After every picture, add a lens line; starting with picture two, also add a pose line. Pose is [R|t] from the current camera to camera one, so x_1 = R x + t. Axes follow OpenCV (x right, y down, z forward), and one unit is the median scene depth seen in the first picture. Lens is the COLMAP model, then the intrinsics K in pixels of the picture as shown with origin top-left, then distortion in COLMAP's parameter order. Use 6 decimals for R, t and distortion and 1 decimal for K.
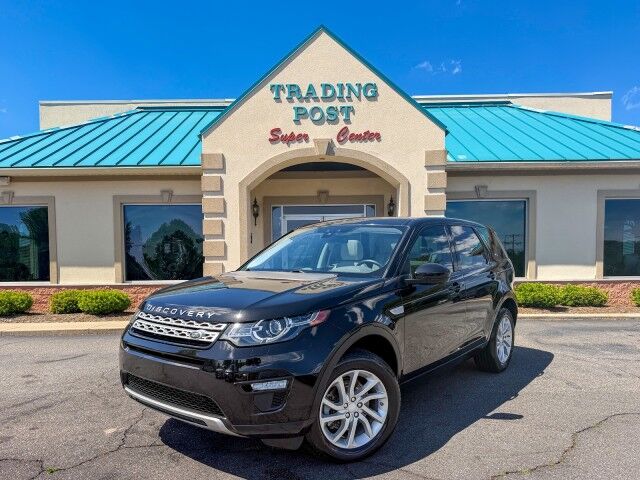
lens RADIAL K [[480.2, 0, 290.3], [0, 480.2, 300.1], [0, 0, 1]] dist [0.011902, -0.018359]
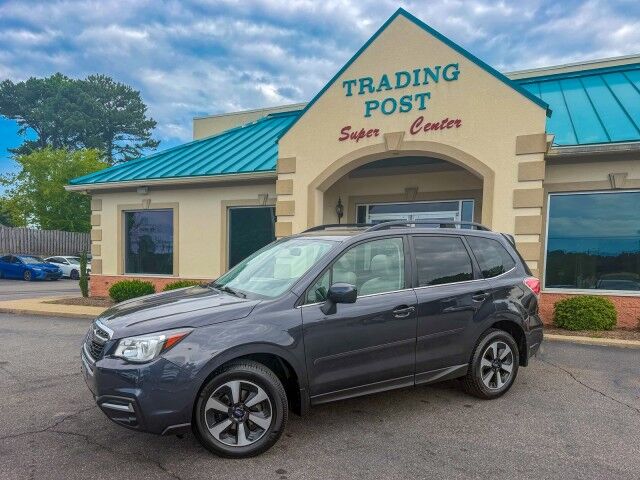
lens RADIAL K [[478.9, 0, 284.8], [0, 478.9, 307.5], [0, 0, 1]] dist [0.017755, -0.025351]
pose [[0.903637, 0.061850, -0.423811, 0.289921], [-0.045390, 0.997775, 0.048833, -0.034767], [0.425888, -0.024891, 0.904433, 0.068579]]
